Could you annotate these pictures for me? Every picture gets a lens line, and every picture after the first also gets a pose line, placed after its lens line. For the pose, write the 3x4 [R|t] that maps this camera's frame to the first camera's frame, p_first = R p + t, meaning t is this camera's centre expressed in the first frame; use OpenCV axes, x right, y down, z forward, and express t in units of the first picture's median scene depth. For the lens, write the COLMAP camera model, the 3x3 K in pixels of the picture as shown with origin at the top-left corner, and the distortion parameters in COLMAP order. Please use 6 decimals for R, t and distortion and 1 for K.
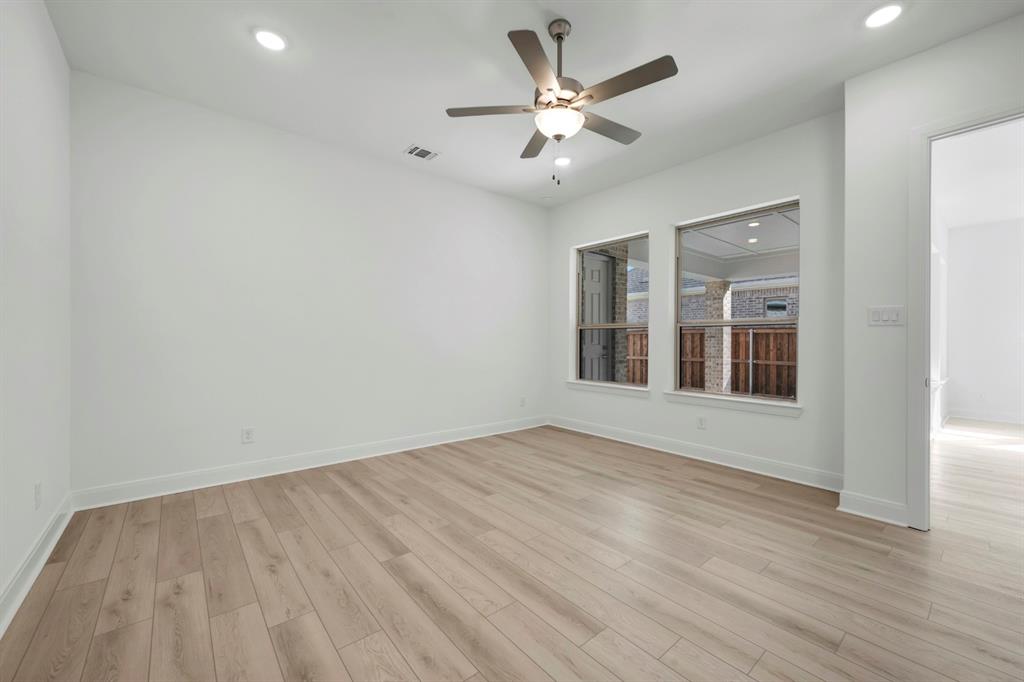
lens RADIAL K [[406.4, 0, 516.2], [0, 406.4, 341.4], [0, 0, 1]] dist [0.001179, 0.000142]
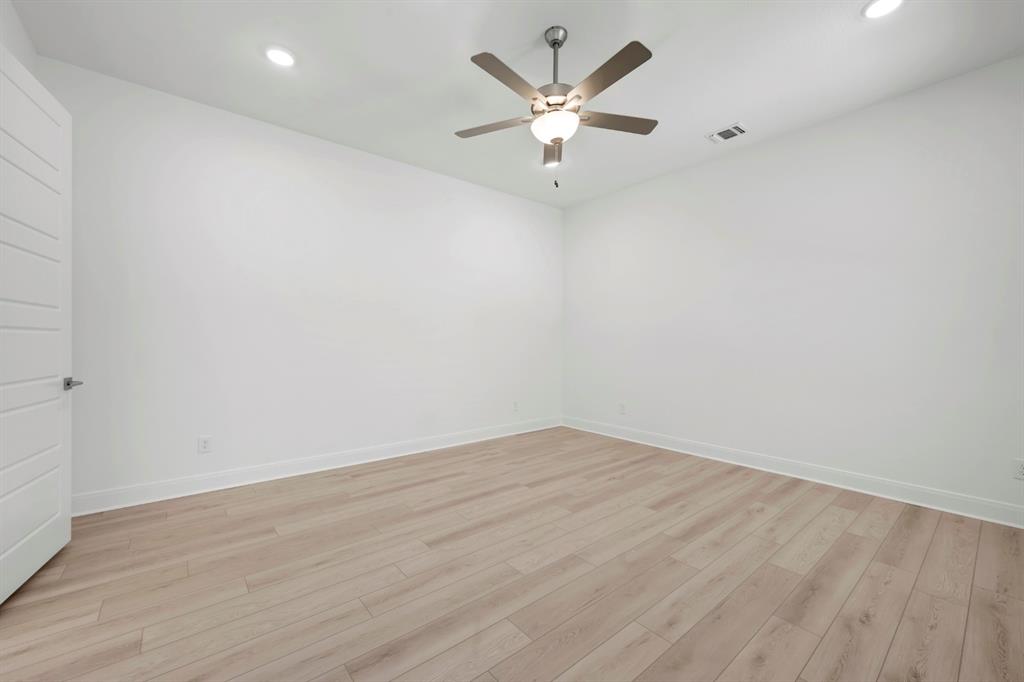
lens RADIAL K [[406.4, 0, 516.2], [0, 406.4, 341.4], [0, 0, 1]] dist [0.001179, 0.000142]
pose [[-0.010960, -0.005884, -0.999923, 0.851366], [-0.002654, 0.999979, -0.005856, 0.002714], [0.999936, 0.002589, -0.010976, 0.689386]]
